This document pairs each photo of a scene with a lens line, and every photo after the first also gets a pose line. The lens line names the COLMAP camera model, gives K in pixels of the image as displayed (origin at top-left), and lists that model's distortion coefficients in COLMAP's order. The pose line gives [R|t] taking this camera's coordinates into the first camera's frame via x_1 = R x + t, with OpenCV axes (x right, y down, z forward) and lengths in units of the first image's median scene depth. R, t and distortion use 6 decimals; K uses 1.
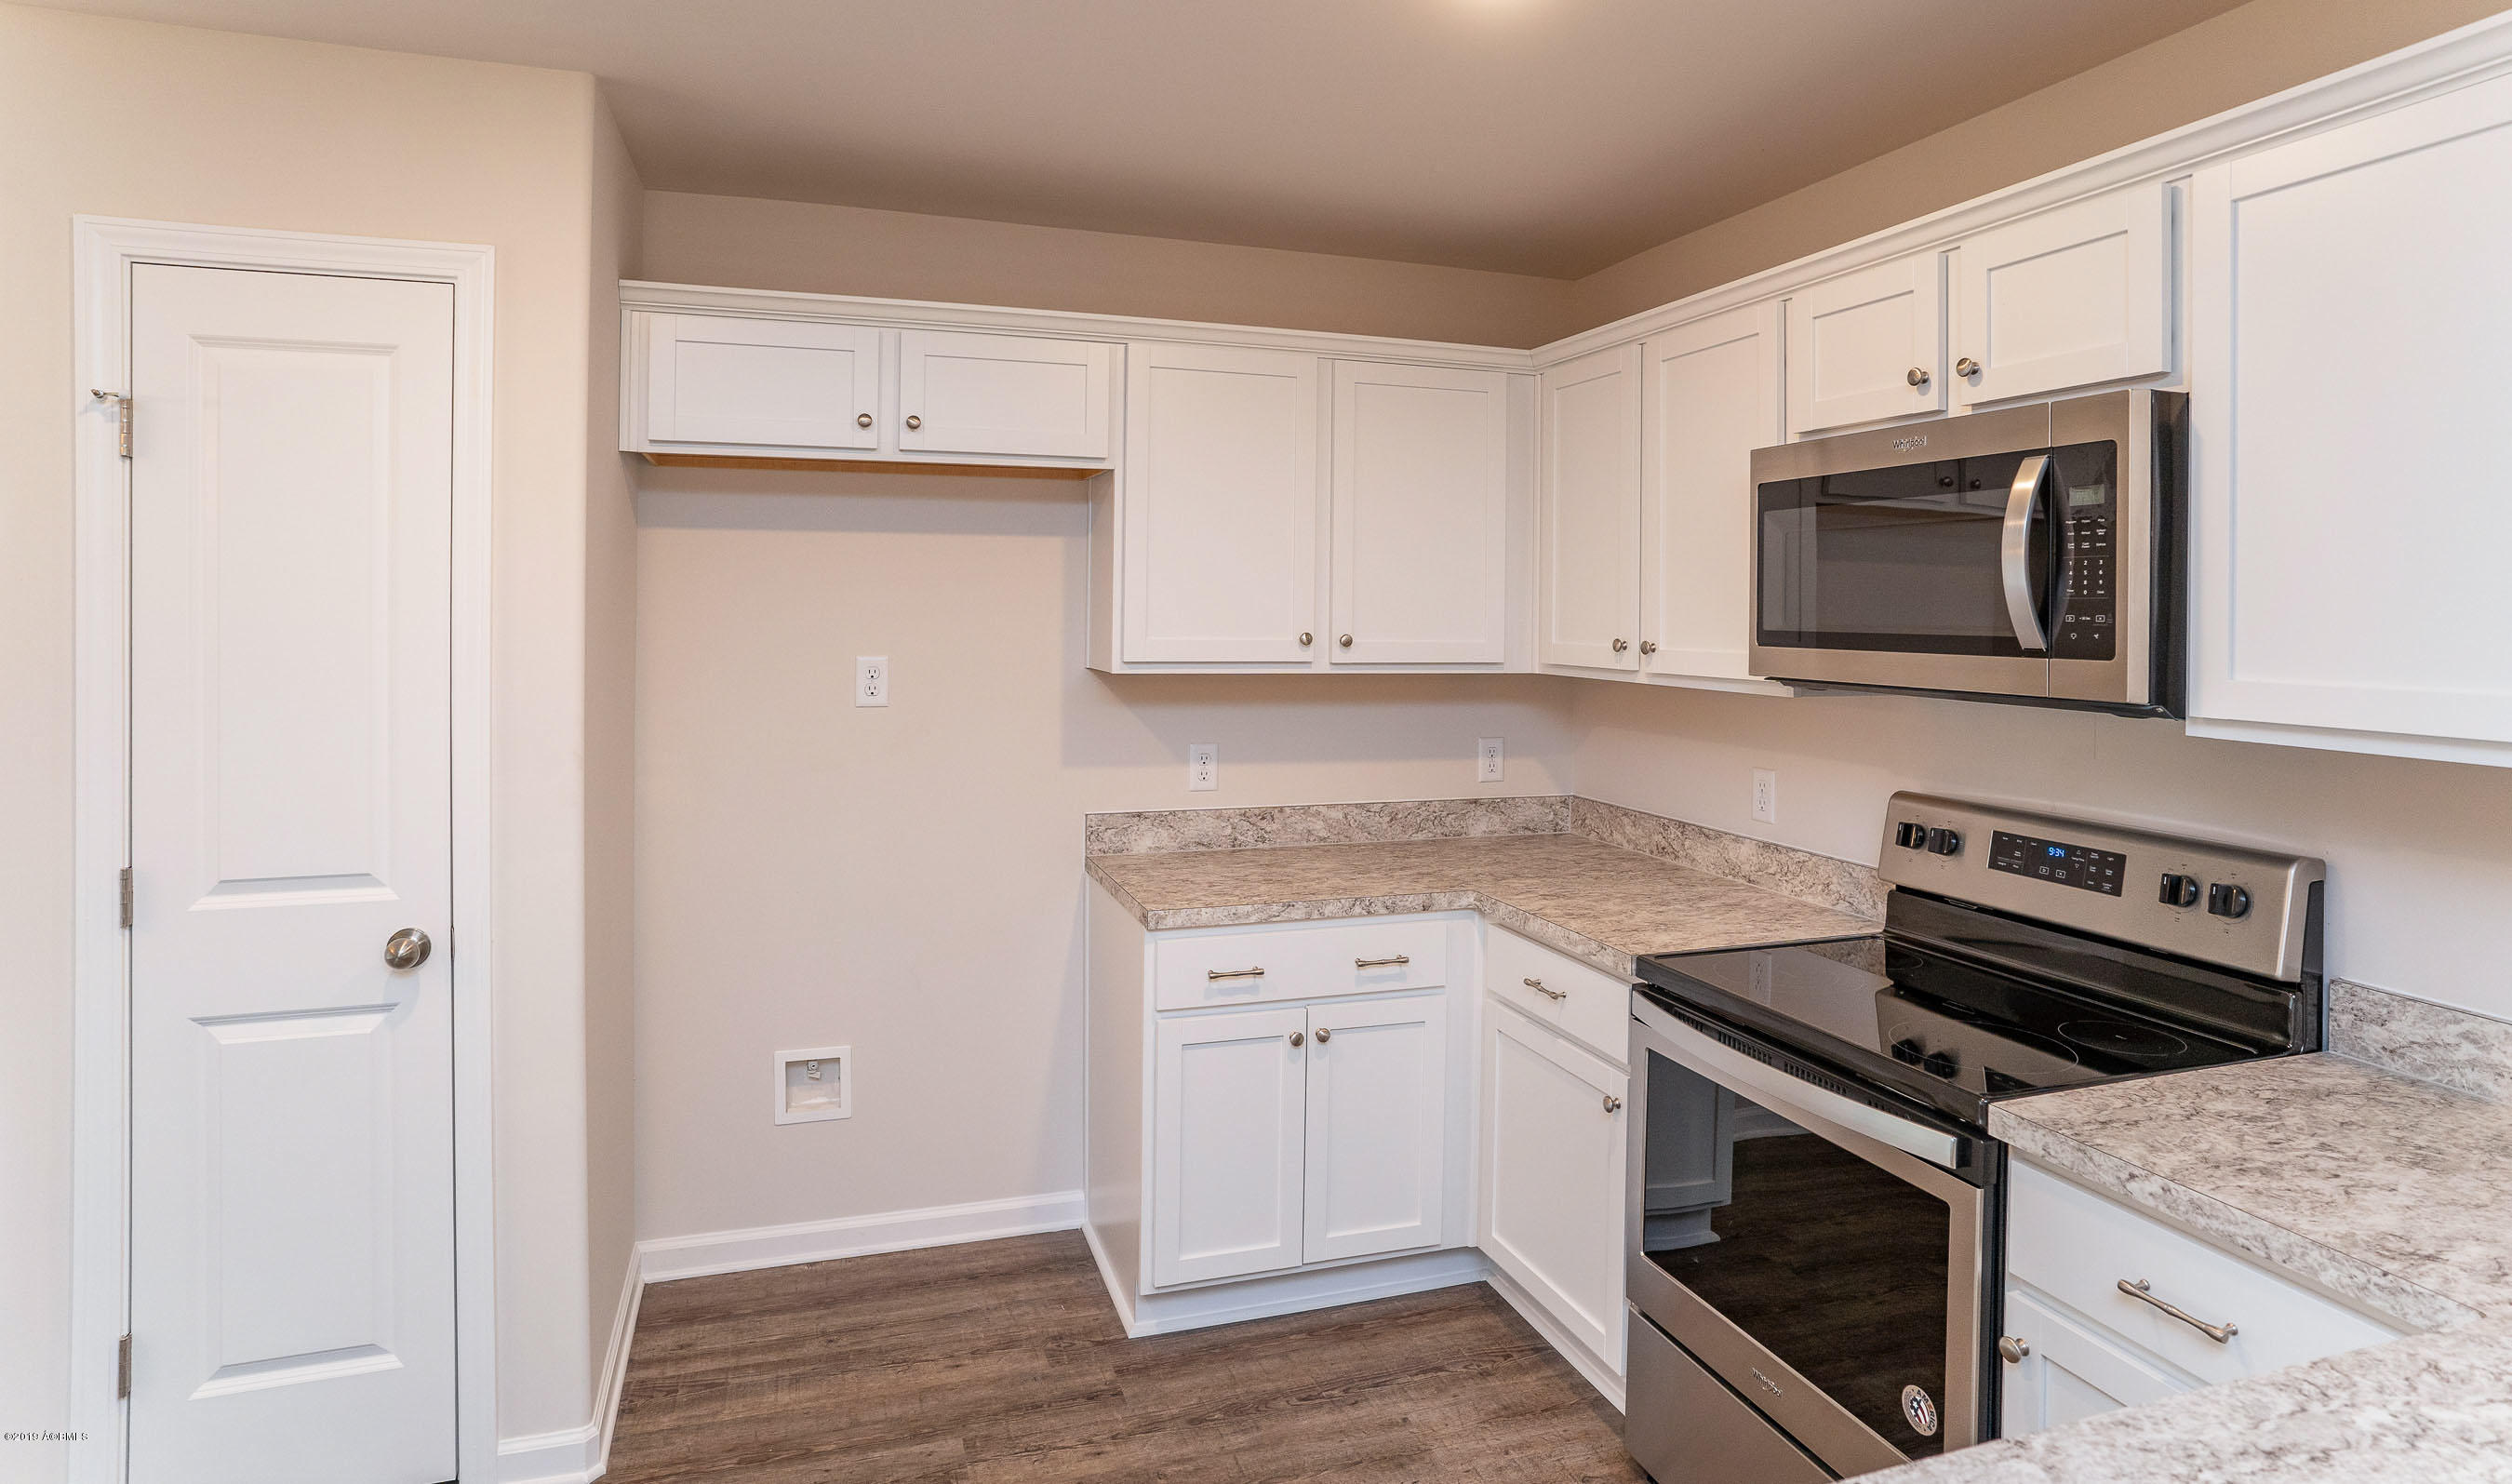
lens RADIAL K [[1360.2, 0, 1254.2], [0, 1360.2, 611.1], [0, 0, 1]] dist [-0.050891, 0.018951]
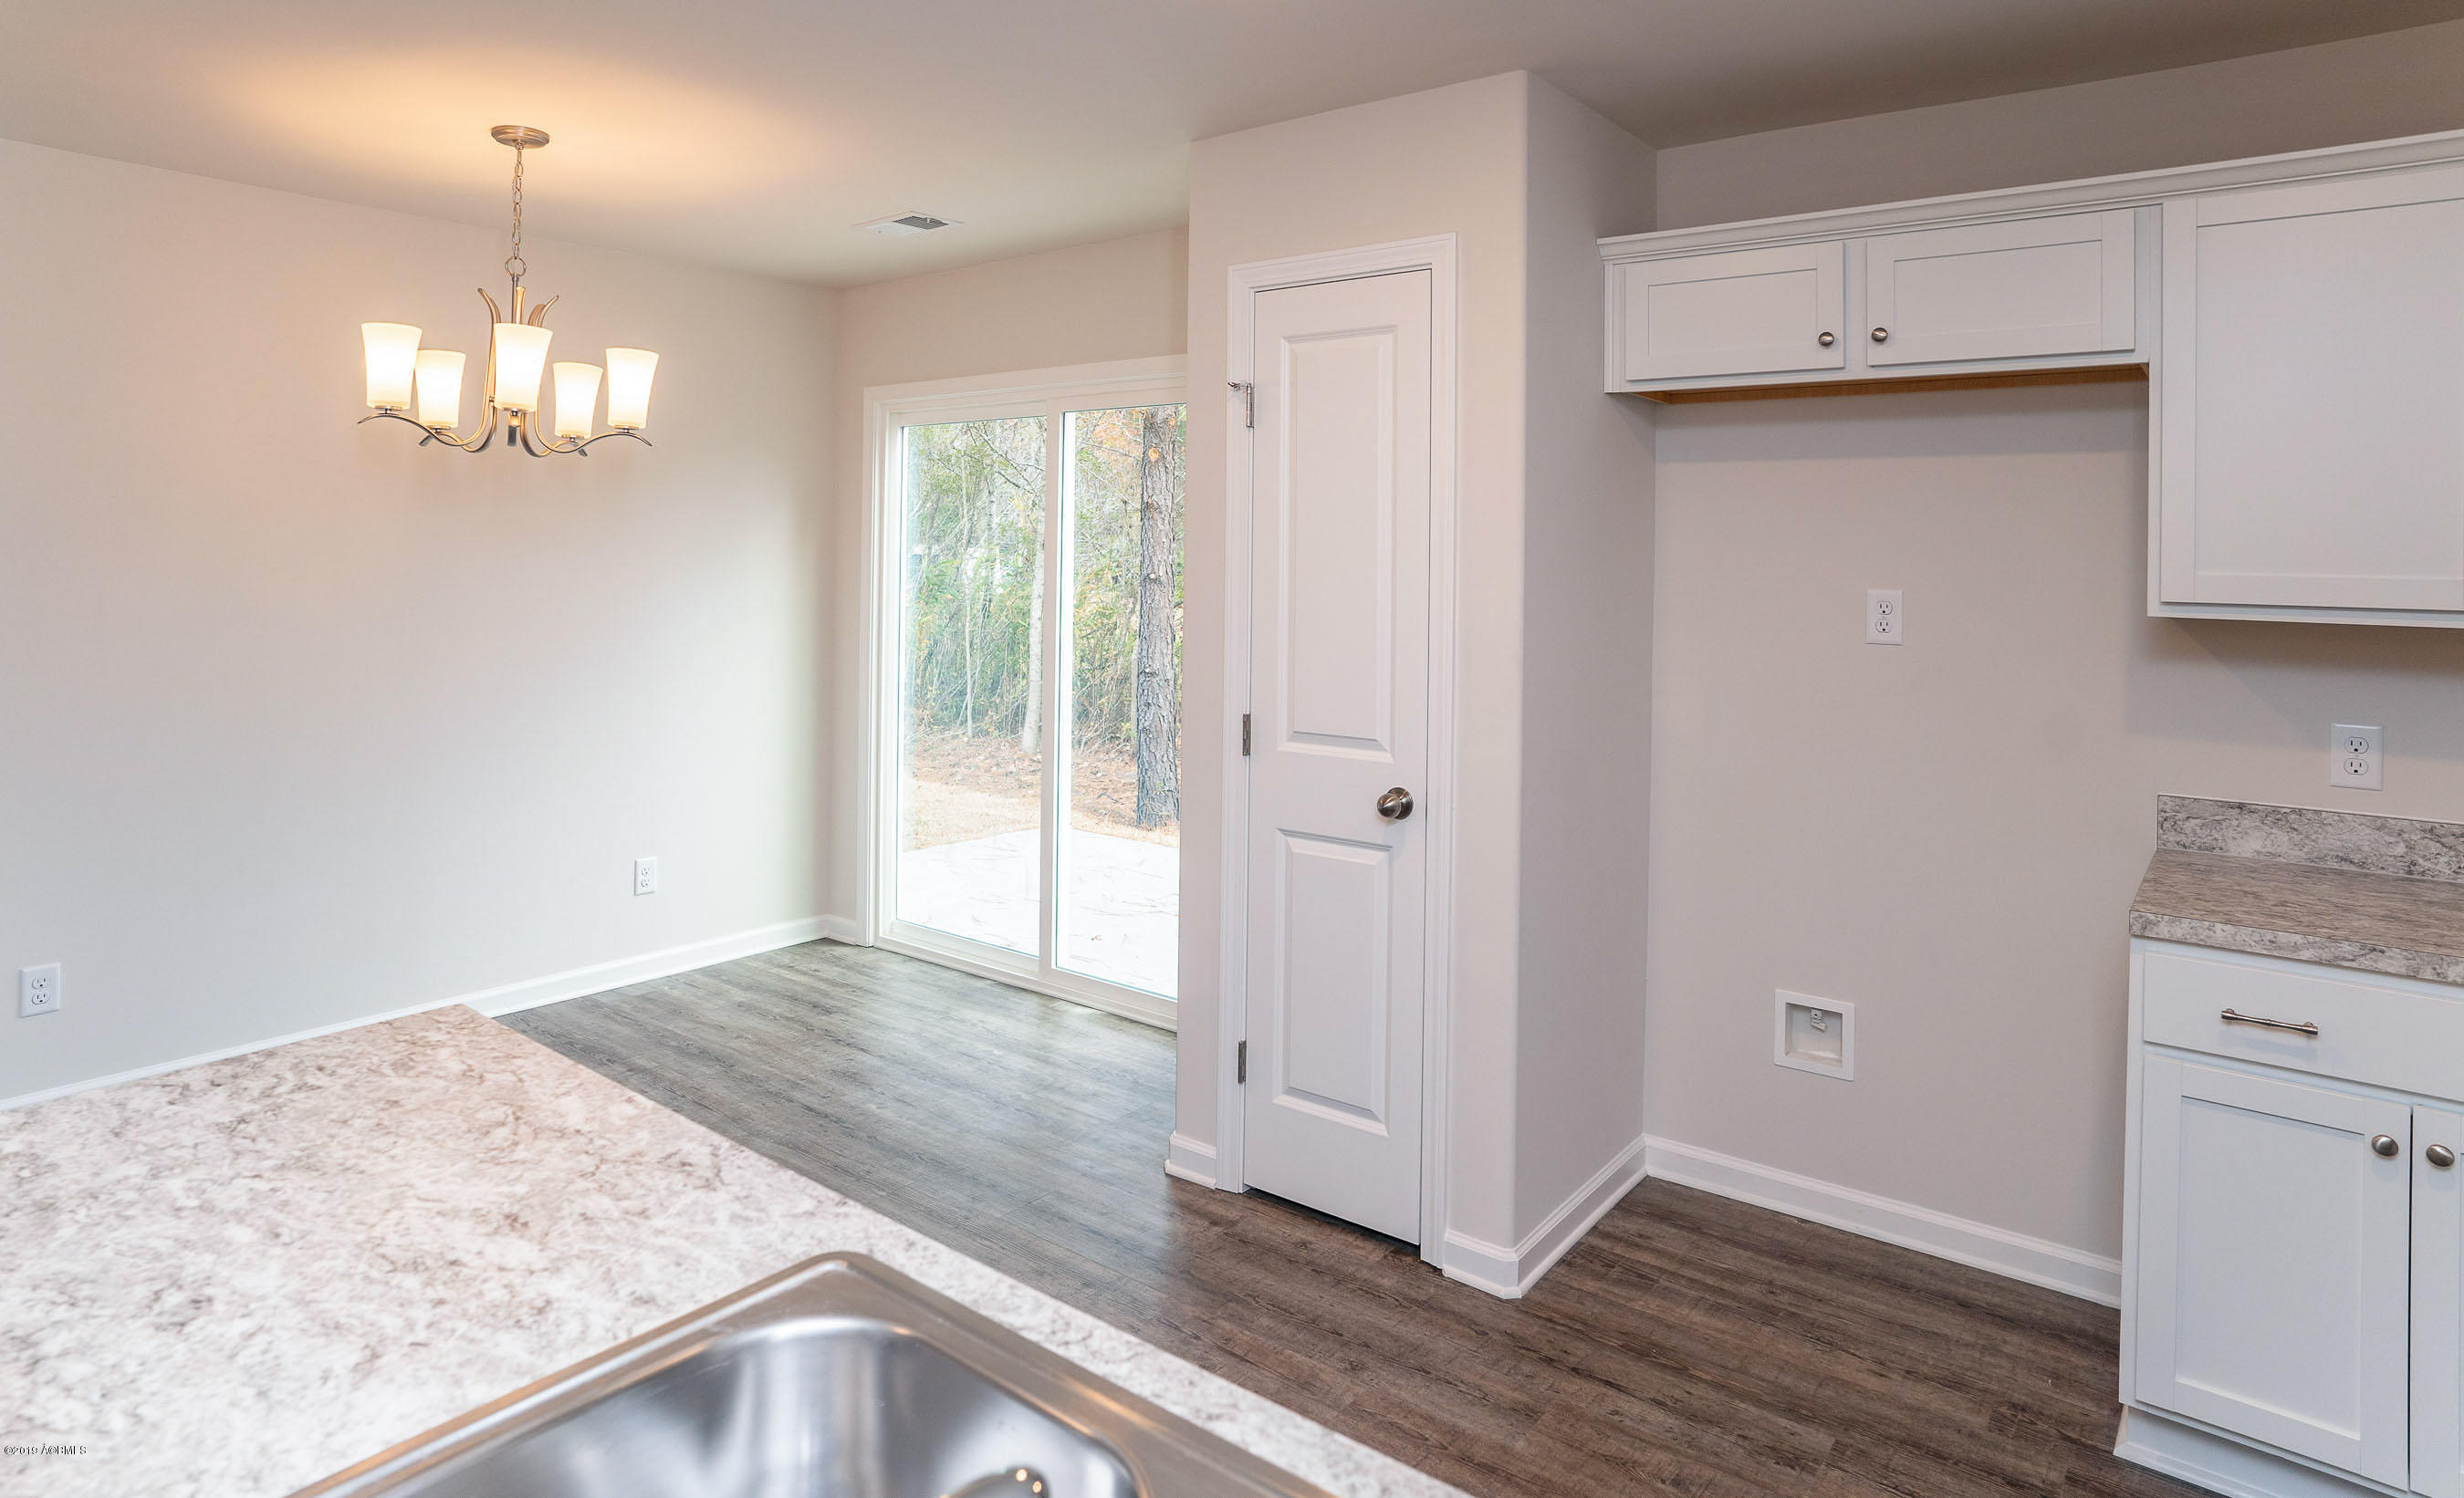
lens RADIAL K [[1369.8, 0, 1180.4], [0, 1369.8, 530.1], [0, 0, 1]] dist [-0.042966, 0.010426]
pose [[0.535244, -0.015374, -0.844557, 0.298637], [-0.012644, 0.999577, -0.026208, 0.026989], [0.844603, 0.024706, 0.534823, 0.111041]]
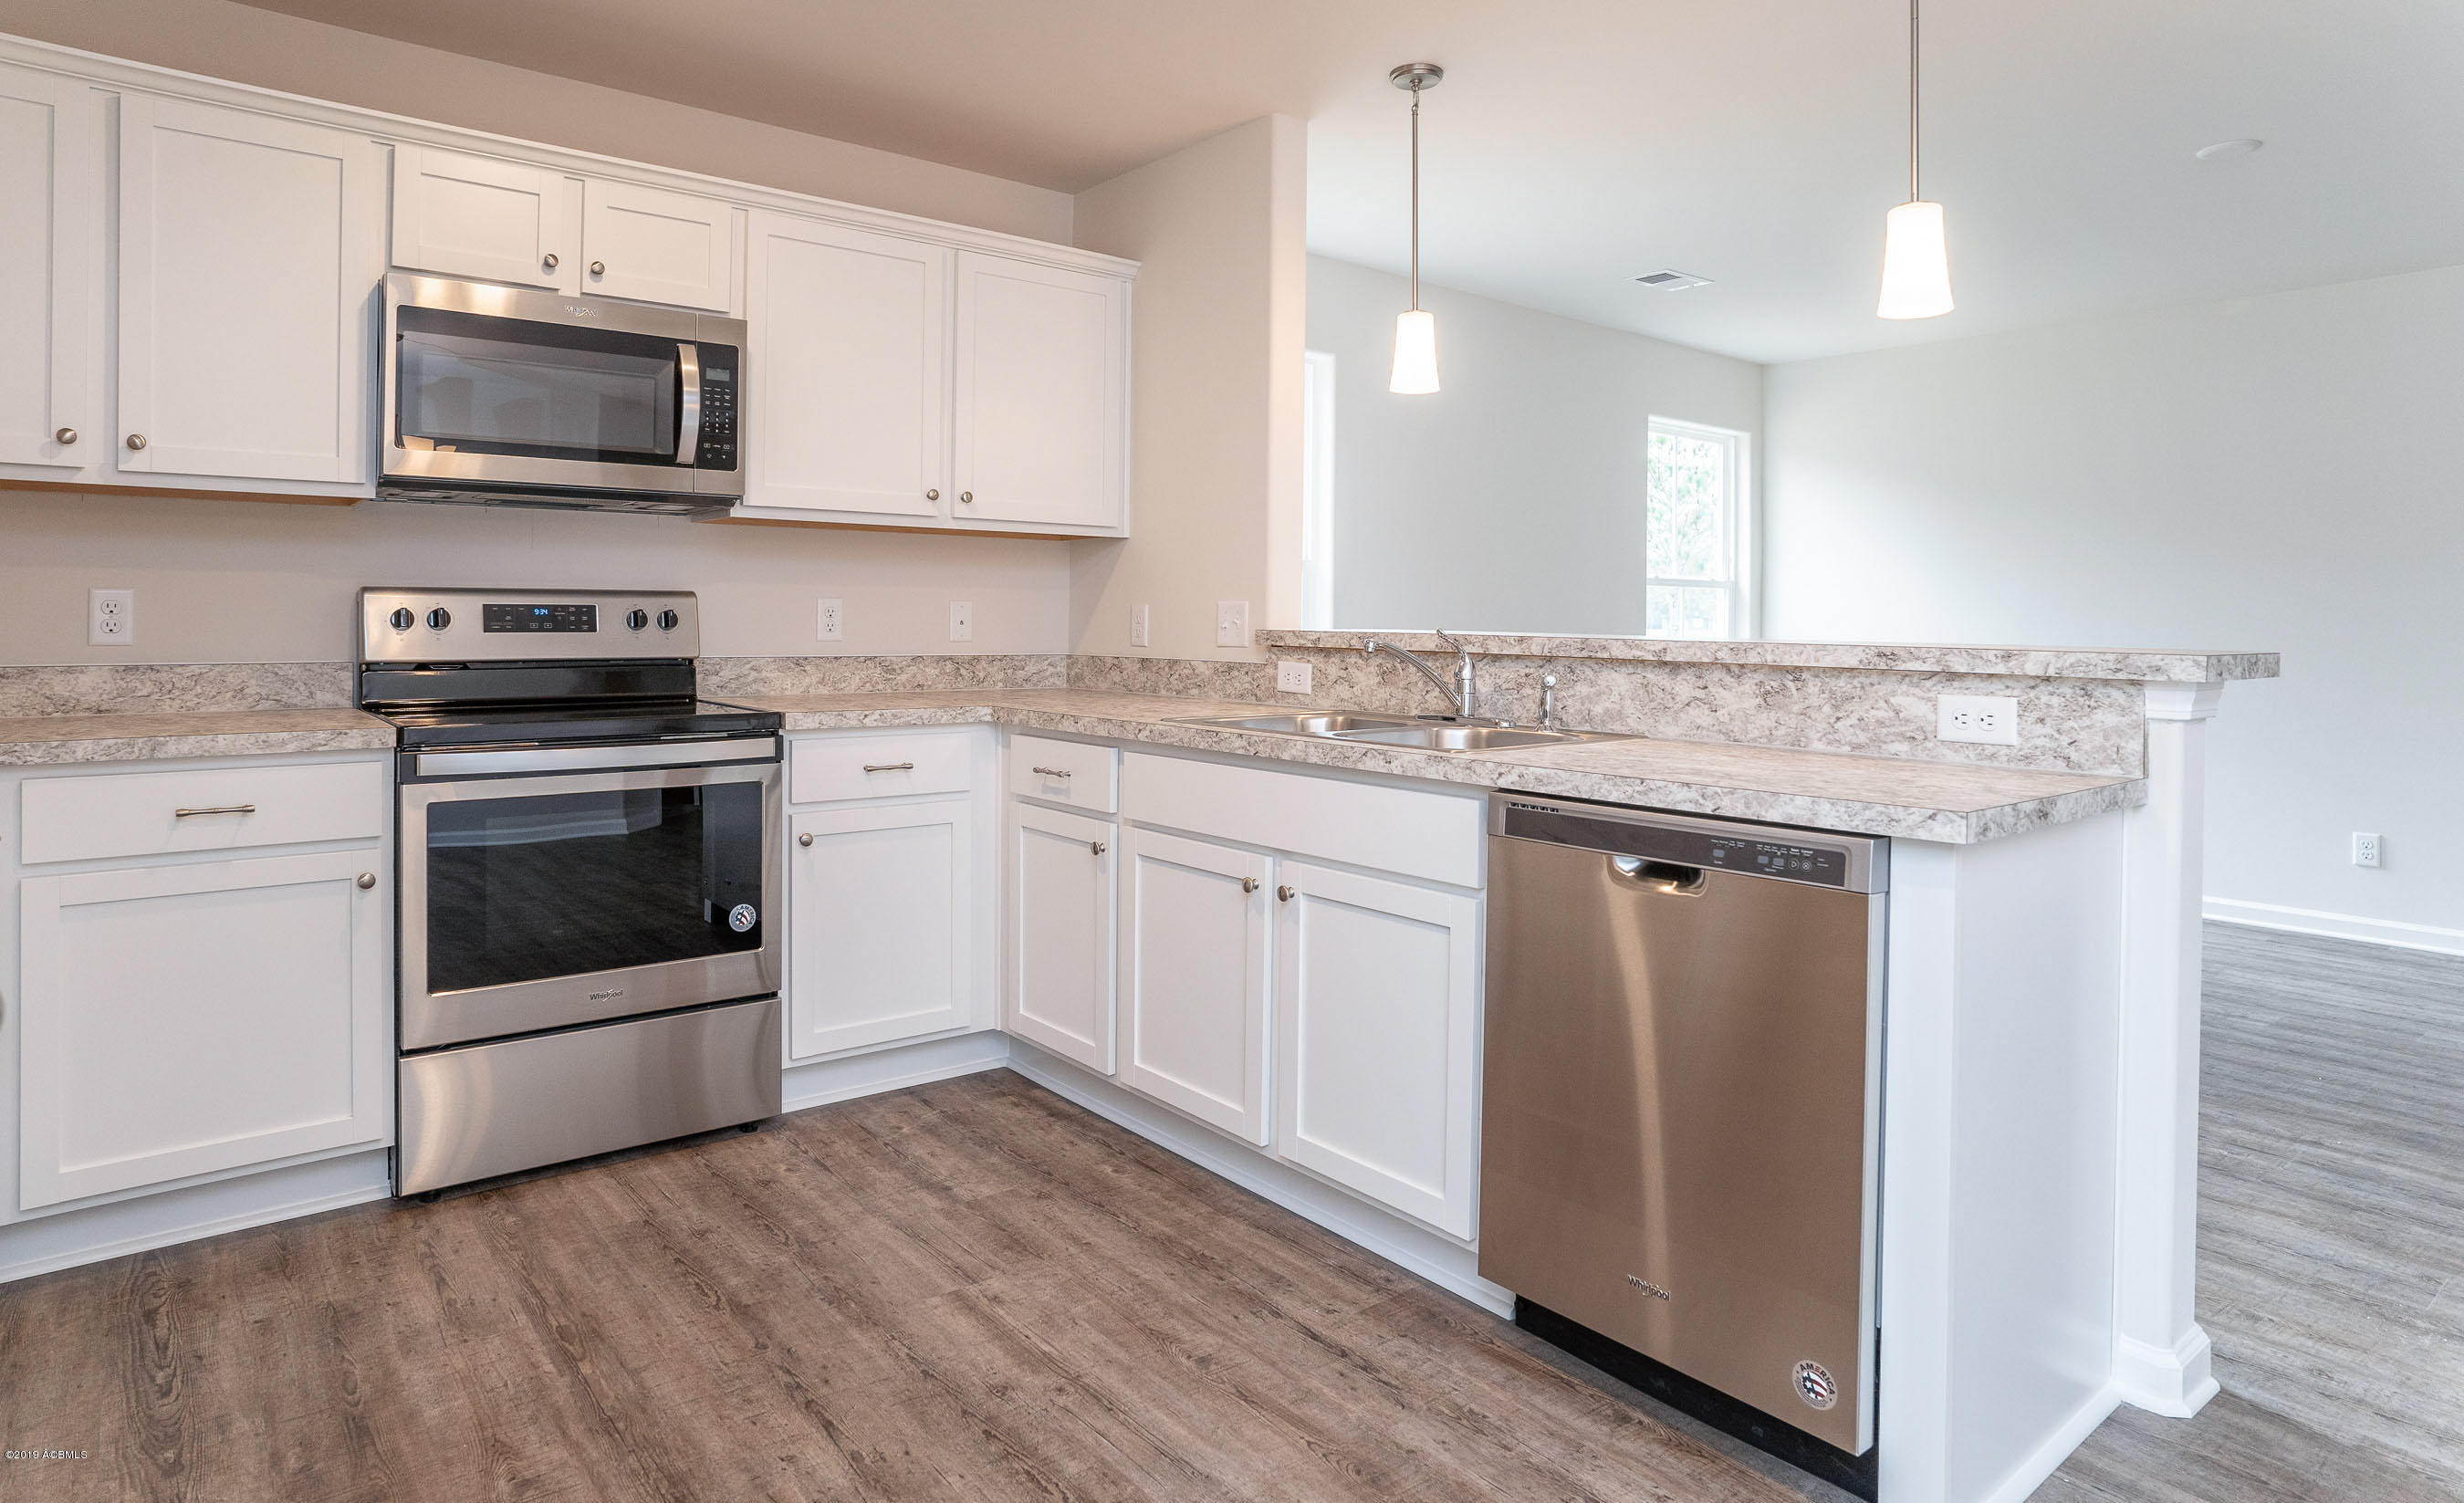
lens RADIAL K [[1370.0, 0, 1179.0], [0, 1370.0, 610.2], [0, 0, 1]] dist [-0.042966, 0.010426]
pose [[-0.342188, -0.006142, 0.939611, -0.843398], [-0.007224, 0.999966, 0.003906, 0.140831], [-0.939604, -0.005451, -0.342221, 0.715291]]
